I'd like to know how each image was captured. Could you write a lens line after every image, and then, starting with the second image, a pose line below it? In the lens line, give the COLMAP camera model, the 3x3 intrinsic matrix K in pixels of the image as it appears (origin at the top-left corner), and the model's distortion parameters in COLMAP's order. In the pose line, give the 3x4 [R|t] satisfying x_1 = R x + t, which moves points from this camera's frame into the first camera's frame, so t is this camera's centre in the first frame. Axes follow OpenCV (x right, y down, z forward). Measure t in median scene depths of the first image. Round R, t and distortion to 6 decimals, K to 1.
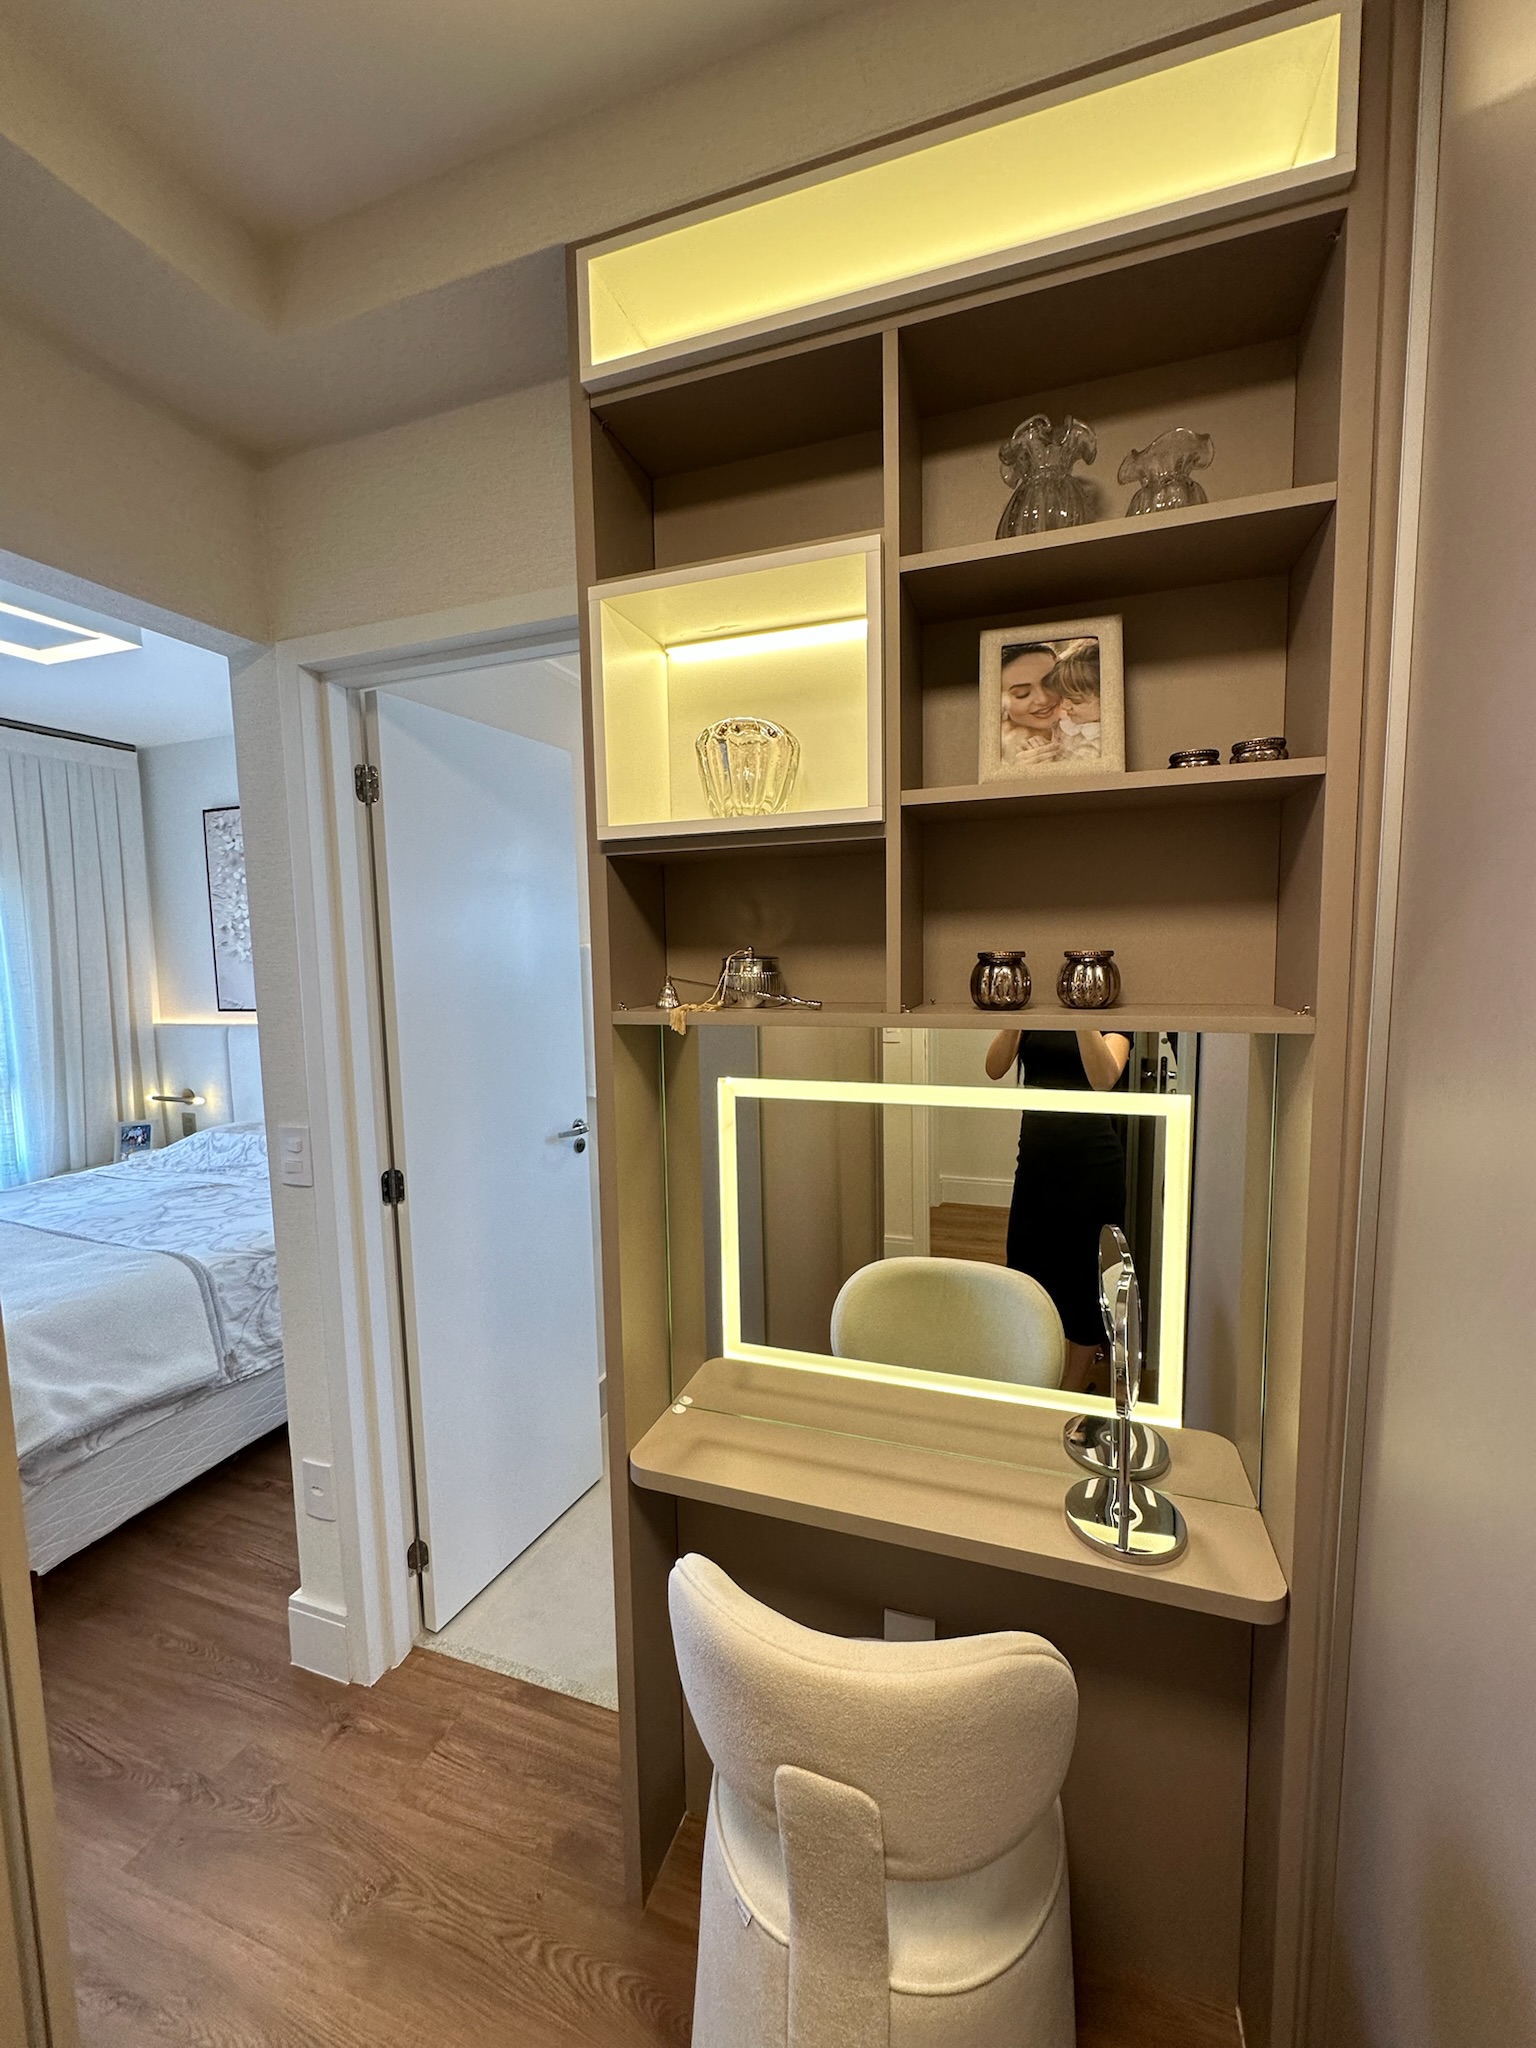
lens RADIAL K [[820.3, 0, 762.7], [0, 820.3, 1026.5], [0, 0, 1]] dist [-0.003944, 0.000636]
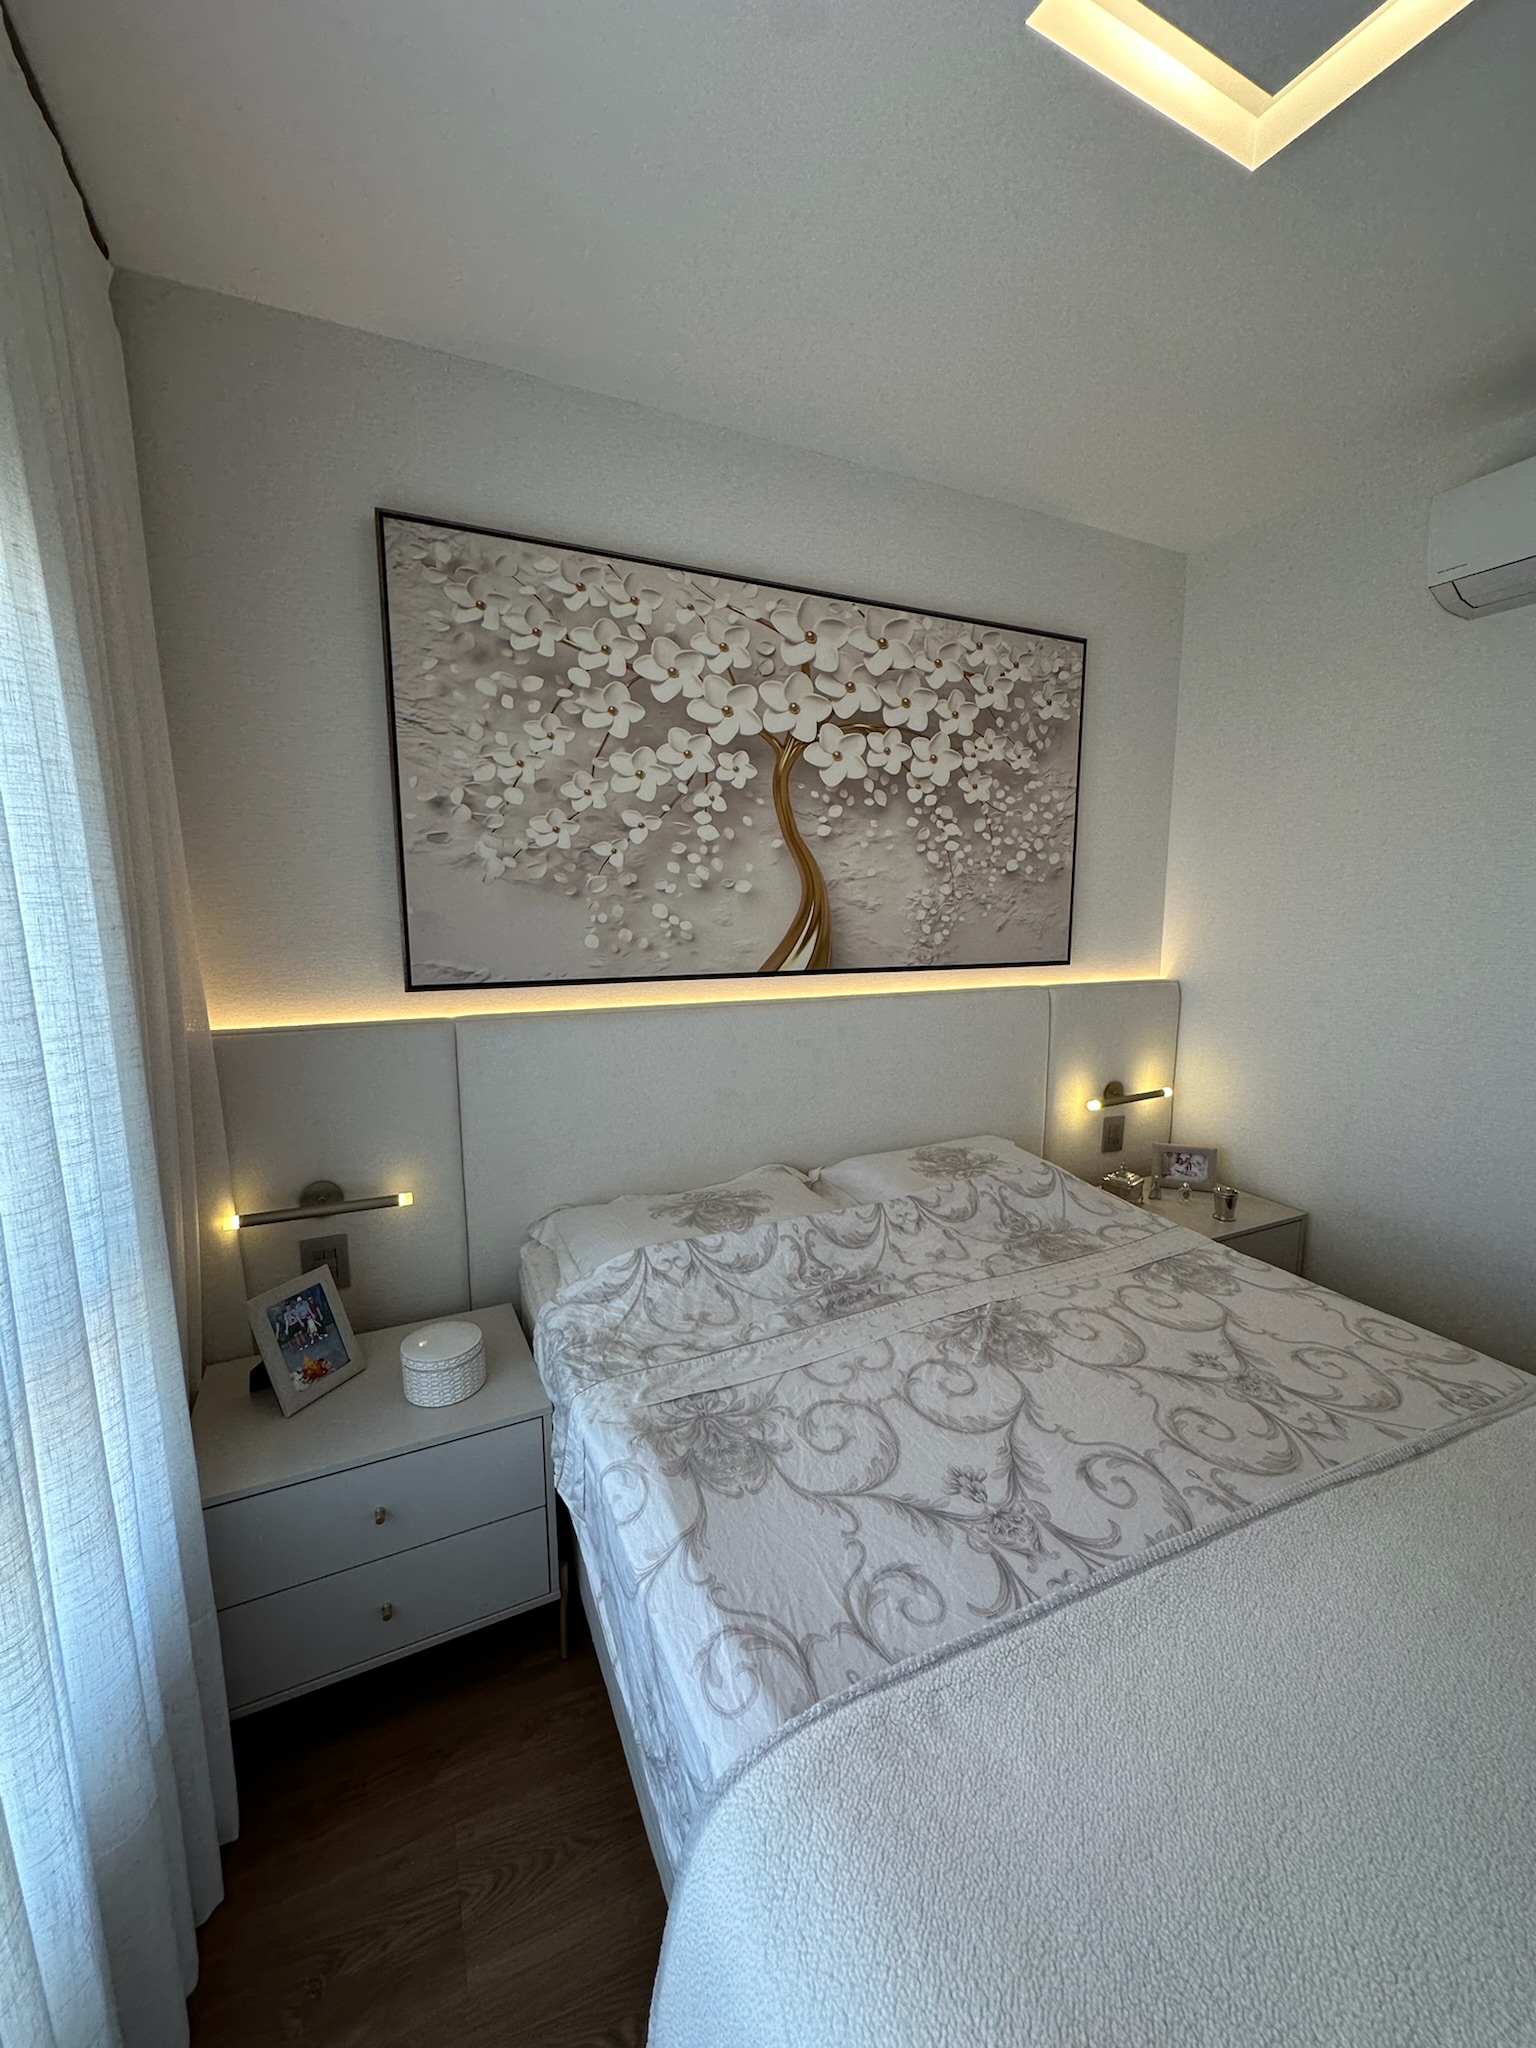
lens RADIAL K [[820.3, 0, 772.5], [0, 820.3, 1026.2], [0, 0, 1]] dist [-0.003944, 0.000636]
pose [[0.705573, -0.075371, 0.704617, -0.856609], [0.044895, 0.997085, 0.061700, -0.018614], [-0.707213, -0.011900, 0.706900, 0.561730]]
